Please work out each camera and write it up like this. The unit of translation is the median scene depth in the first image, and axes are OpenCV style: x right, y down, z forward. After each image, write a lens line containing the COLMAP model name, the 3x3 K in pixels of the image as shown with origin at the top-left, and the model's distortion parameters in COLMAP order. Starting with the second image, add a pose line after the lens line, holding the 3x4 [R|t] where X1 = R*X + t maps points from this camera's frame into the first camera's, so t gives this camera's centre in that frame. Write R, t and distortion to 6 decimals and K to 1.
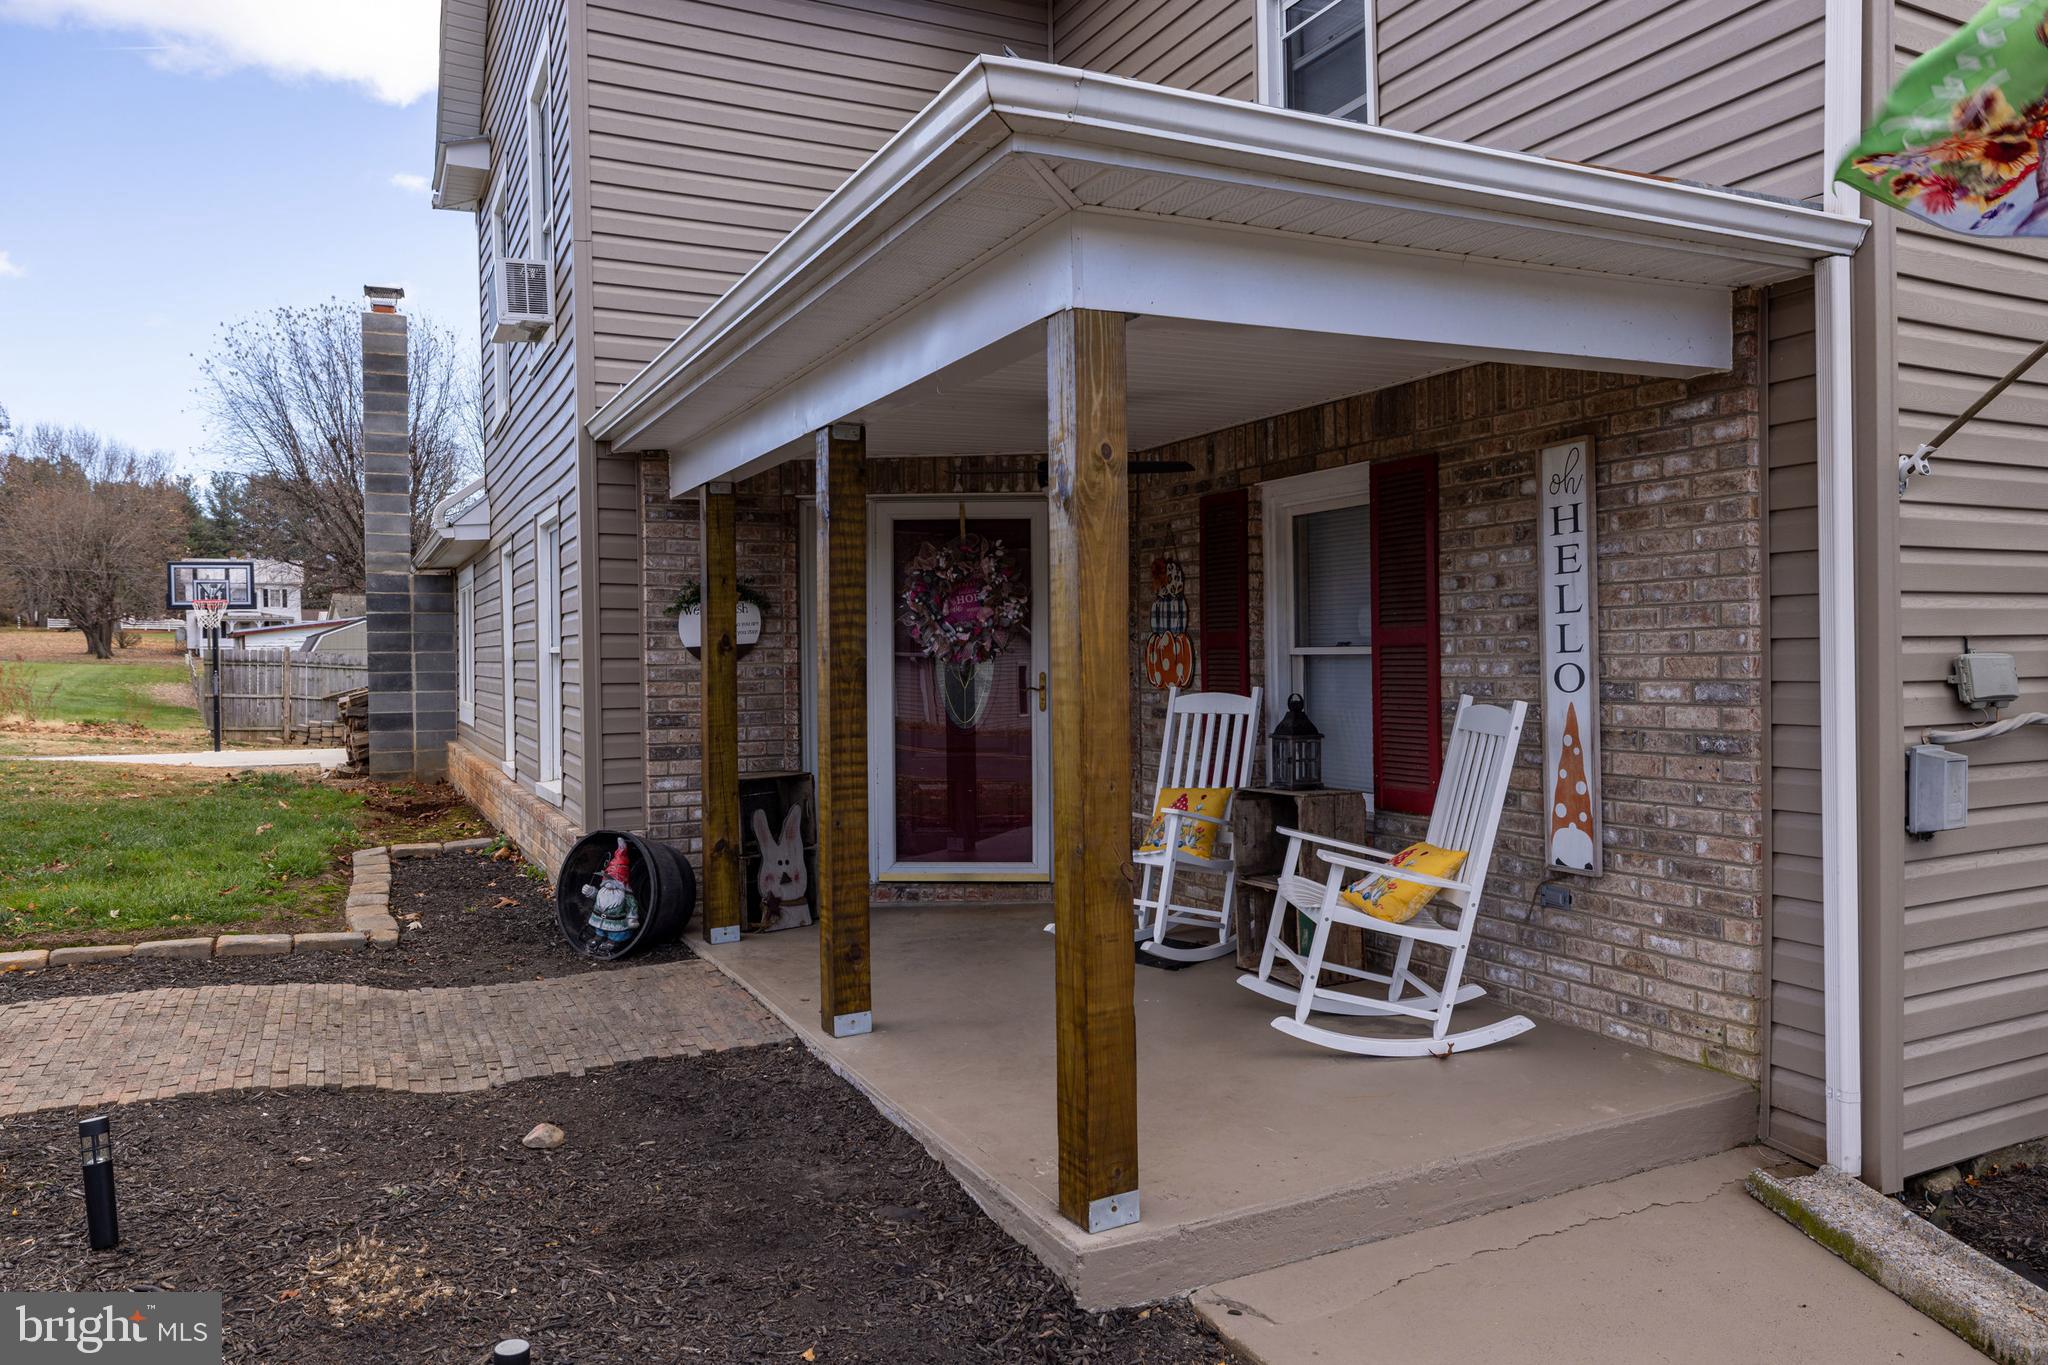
lens RADIAL K [[1368.3, 0, 1026.8], [0, 1368.3, 651.0], [0, 0, 1]] dist [0.004789, 0.001825]
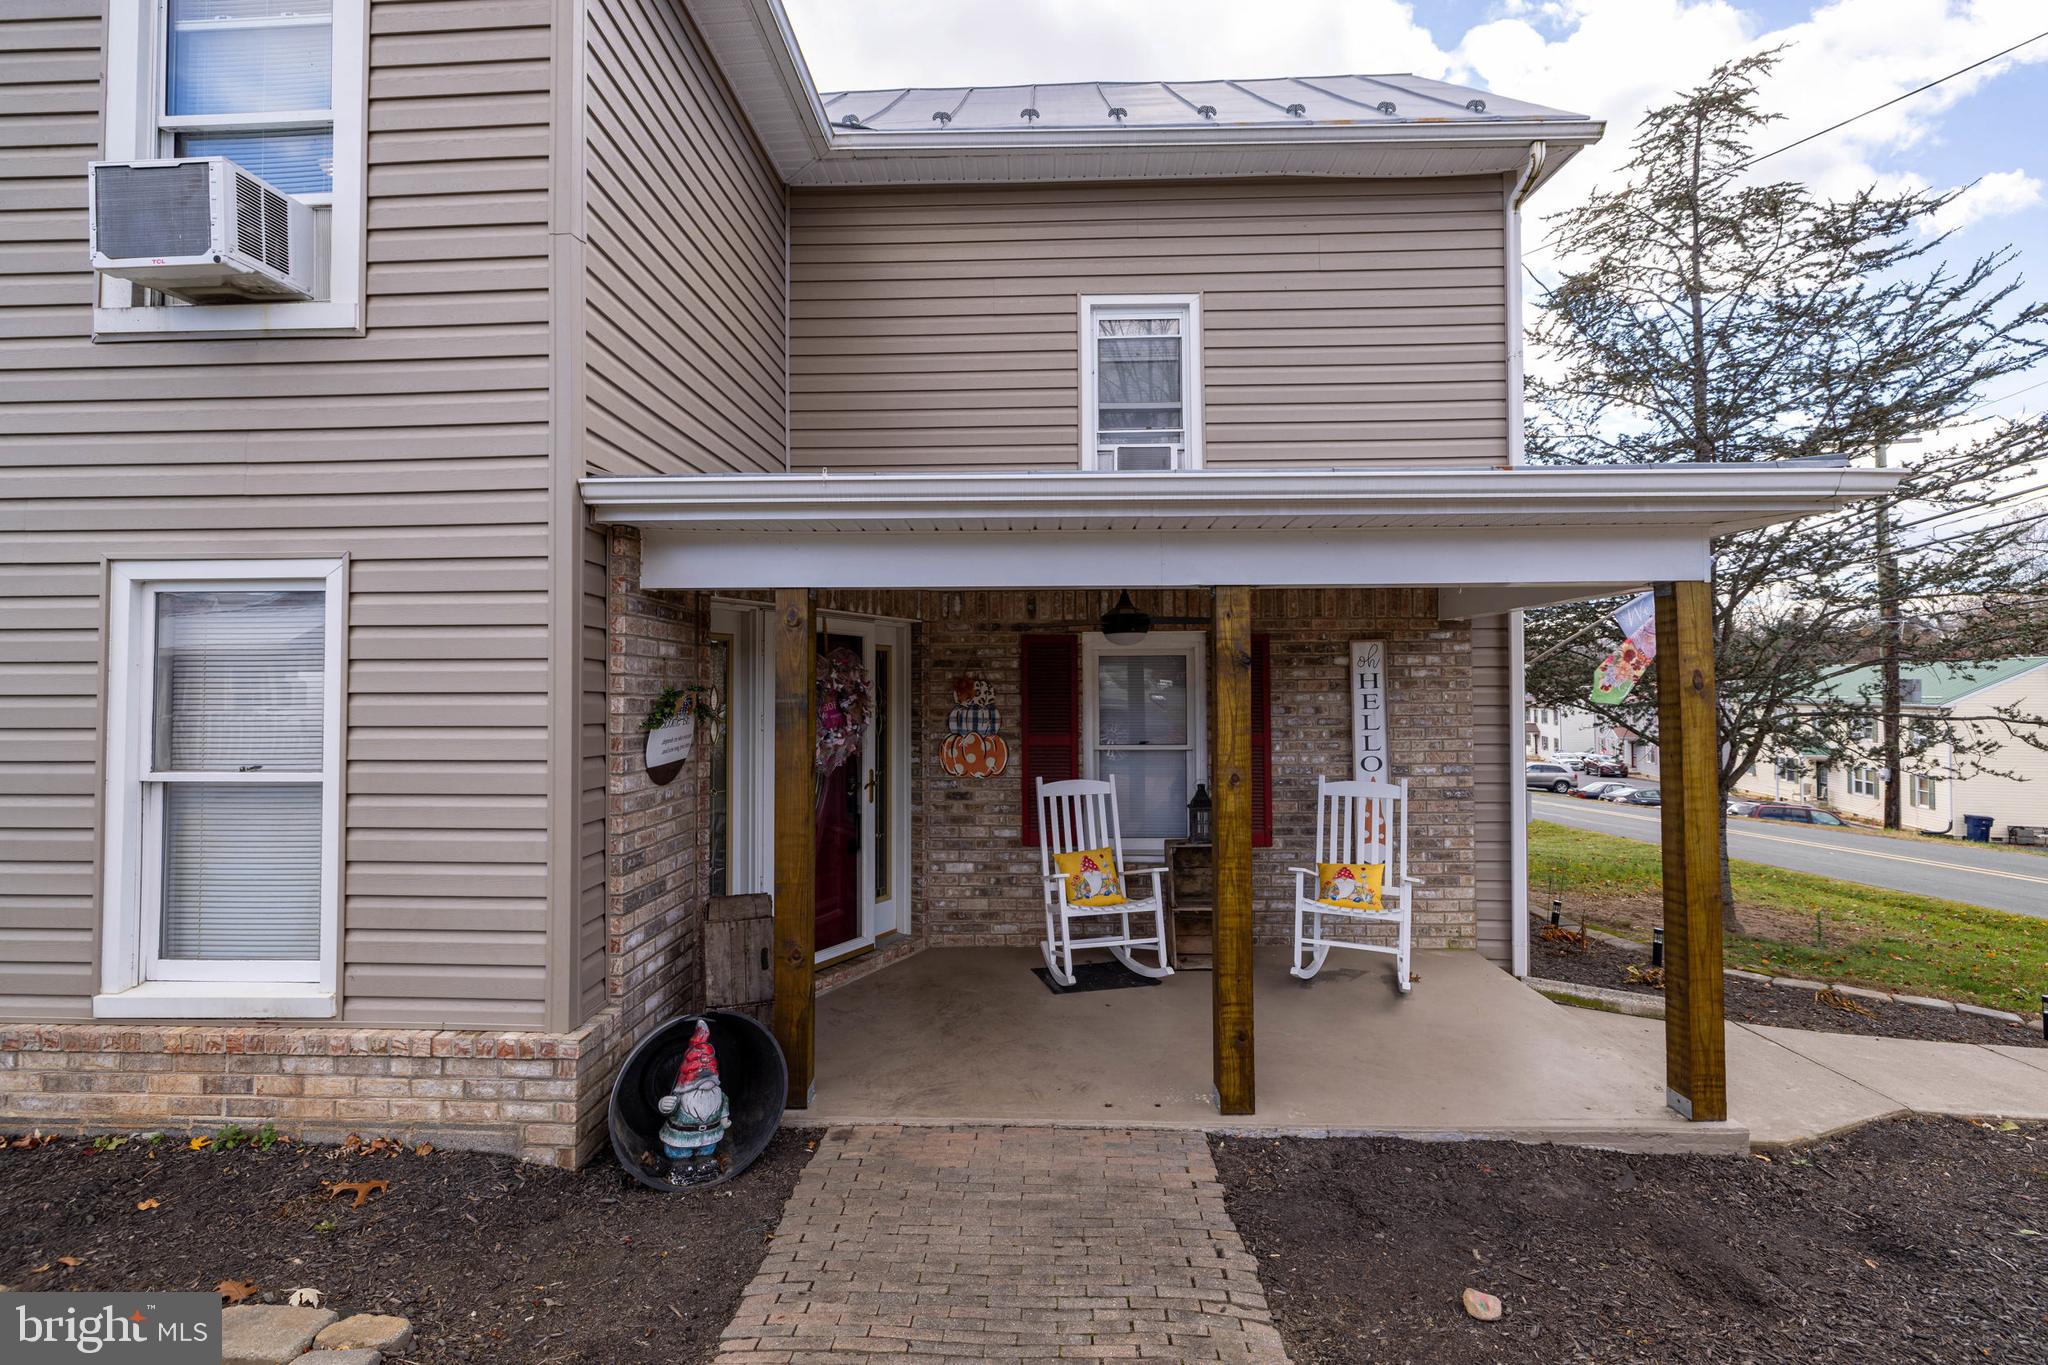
lens RADIAL K [[867.0, 0, 1033.0], [0, 867.0, 673.8], [0, 0, 1]] dist [-0.000669, -0.000029]
pose [[0.485179, 0.035529, 0.873693, -0.892443], [-0.001760, 0.999212, -0.039656, -0.057022], [-0.874413, 0.017703, 0.484859, 0.821906]]
